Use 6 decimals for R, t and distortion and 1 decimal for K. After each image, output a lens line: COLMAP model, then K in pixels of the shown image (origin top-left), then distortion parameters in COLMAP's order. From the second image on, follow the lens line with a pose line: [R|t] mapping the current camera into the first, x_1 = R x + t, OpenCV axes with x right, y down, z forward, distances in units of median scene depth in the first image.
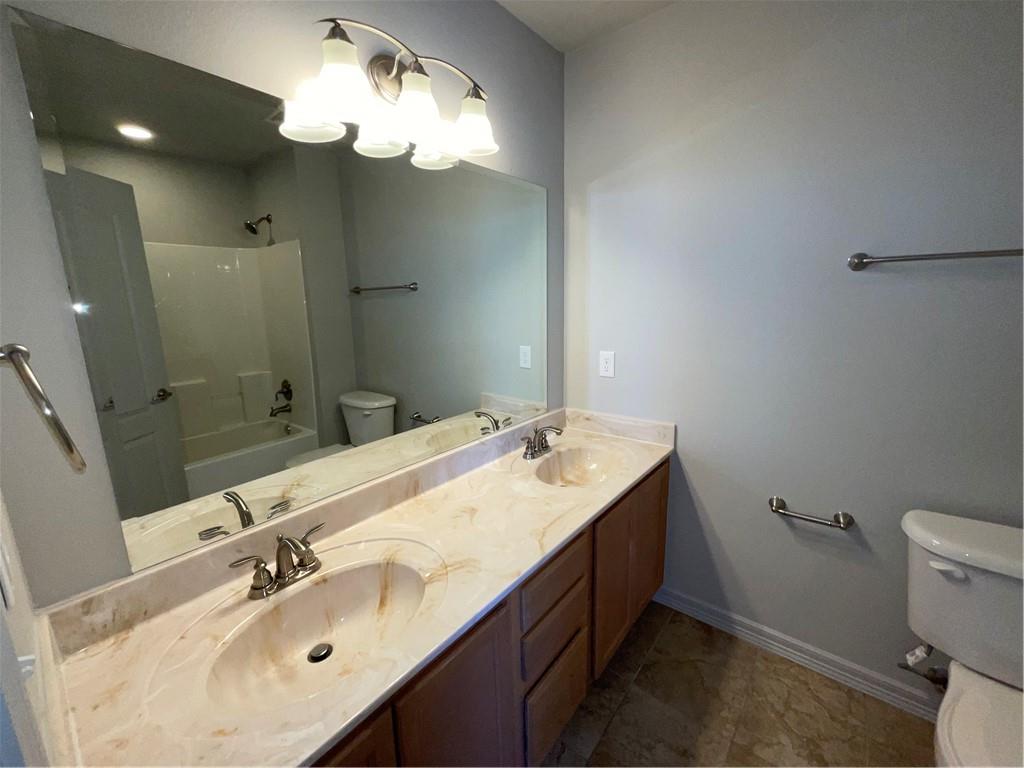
lens RADIAL K [[411.7, 0, 509.7], [0, 411.7, 379.7], [0, 0, 1]] dist [-0.004403, -0.000511]
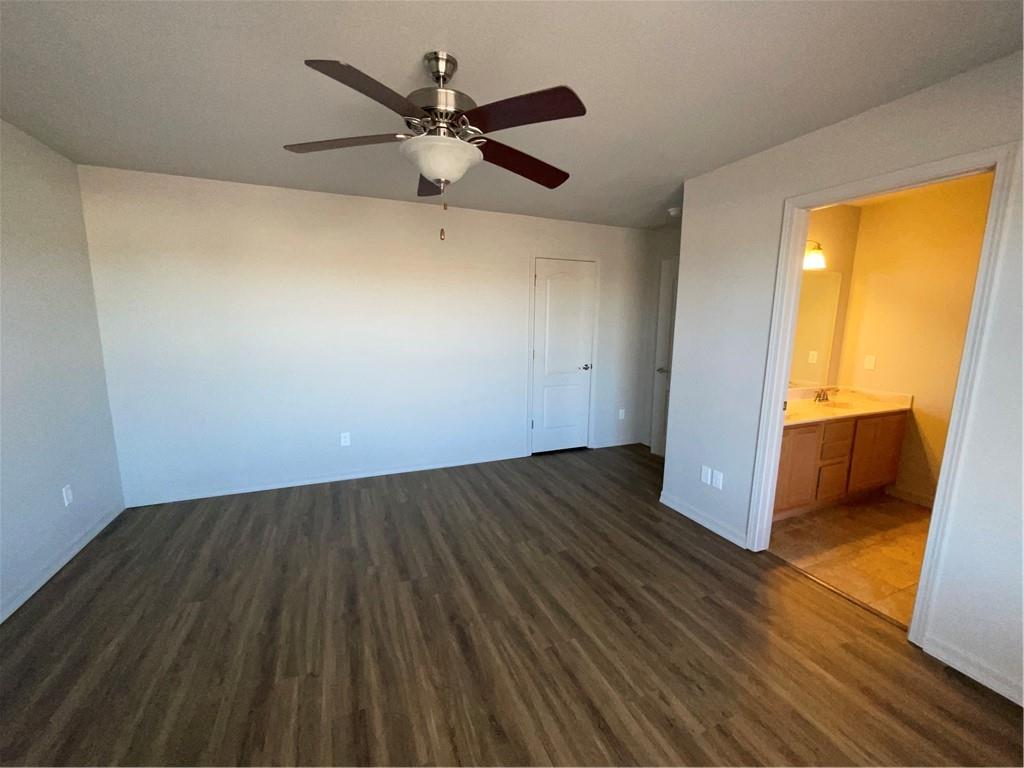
lens RADIAL K [[411.7, 0, 504.7], [0, 411.7, 383.0], [0, 0, 1]] dist [-0.004403, -0.000511]
pose [[0.878166, 0.108885, -0.465798, -0.616063], [-0.125307, 0.992109, -0.004324, 0.486481], [0.461651, 0.062165, 0.884881, -2.537841]]
